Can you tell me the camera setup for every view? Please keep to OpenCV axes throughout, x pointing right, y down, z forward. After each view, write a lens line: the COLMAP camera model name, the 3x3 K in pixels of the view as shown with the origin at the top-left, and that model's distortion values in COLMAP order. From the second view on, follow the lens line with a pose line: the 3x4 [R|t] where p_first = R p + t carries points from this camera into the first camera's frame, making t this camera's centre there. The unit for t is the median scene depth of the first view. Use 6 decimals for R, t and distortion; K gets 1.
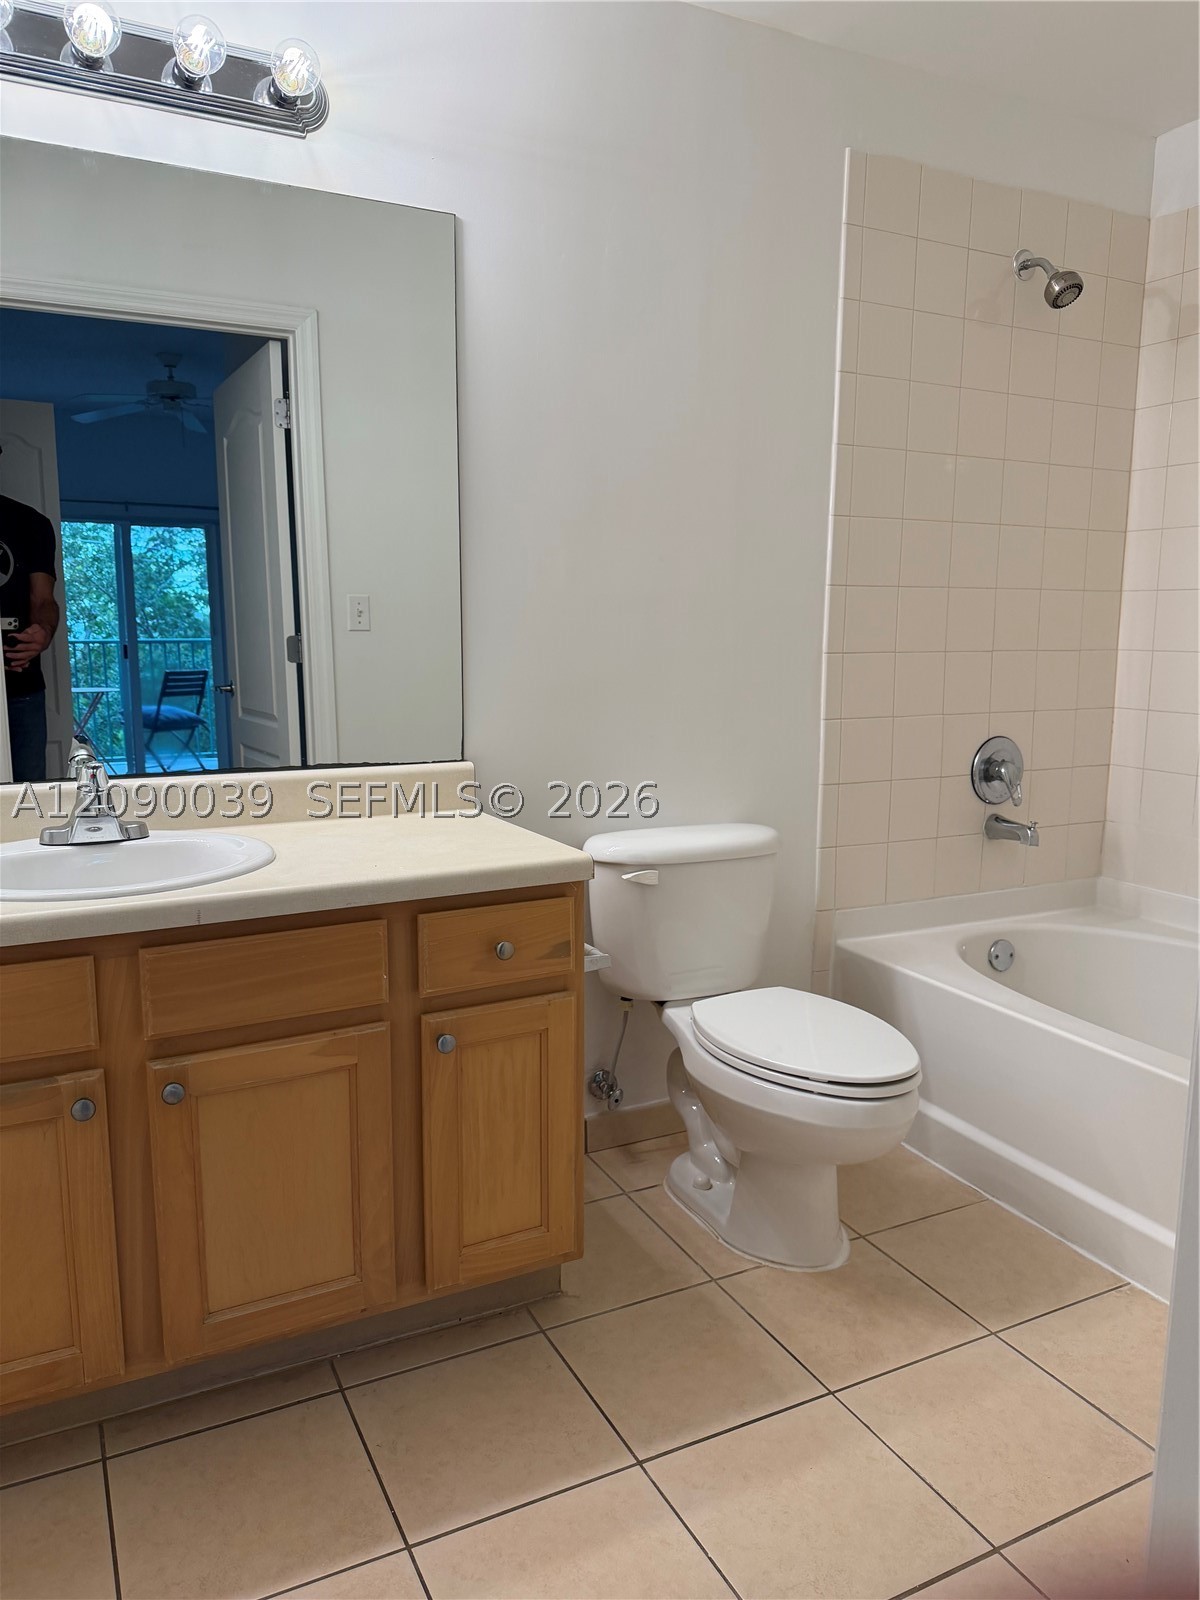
lens RADIAL K [[1144.9, 0, 600.0], [0, 1144.9, 800.0], [0, 0, 1]] dist [0.106731, -0.162221]
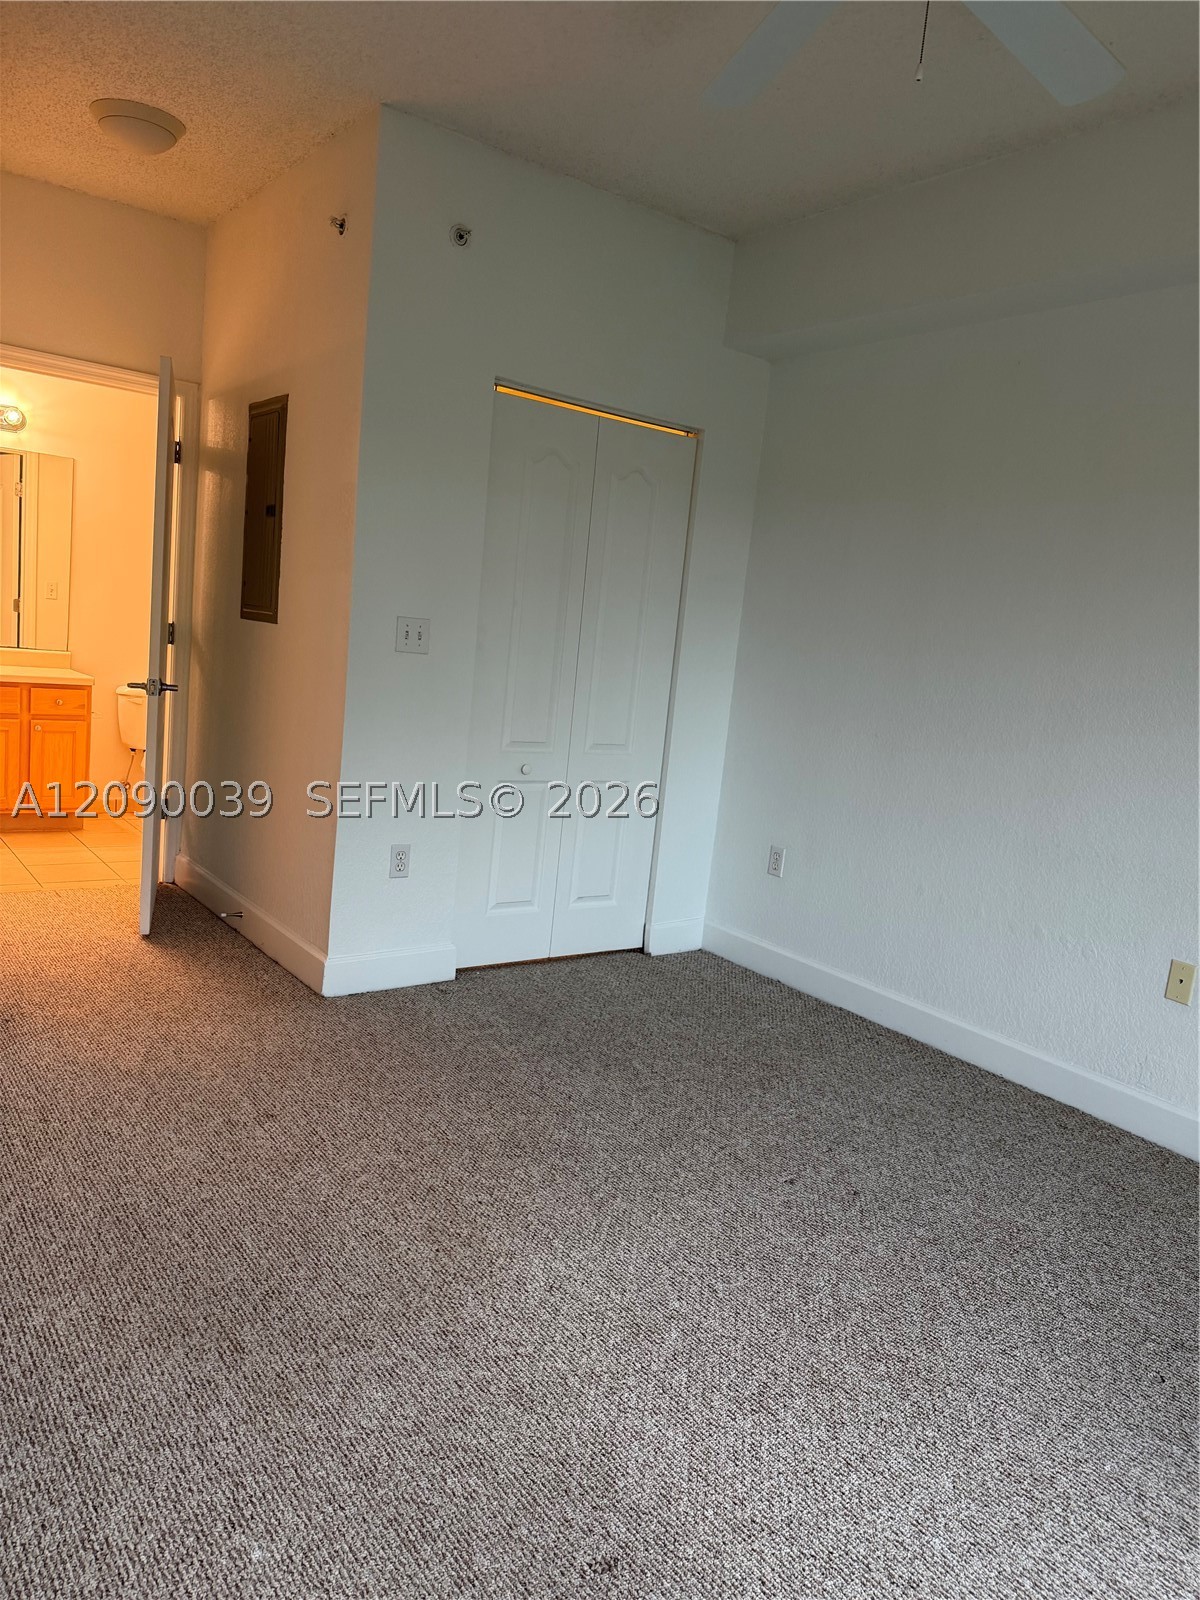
lens RADIAL K [[1144.9, 0, 600.0], [0, 1144.9, 800.0], [0, 0, 1]] dist [0.106731, -0.162221]
pose [[0.982911, 0.064589, 0.172376, 0.876323], [-0.065850, 0.997828, 0.001603, 0.297747], [-0.171898, -0.012927, 0.985030, -2.539035]]
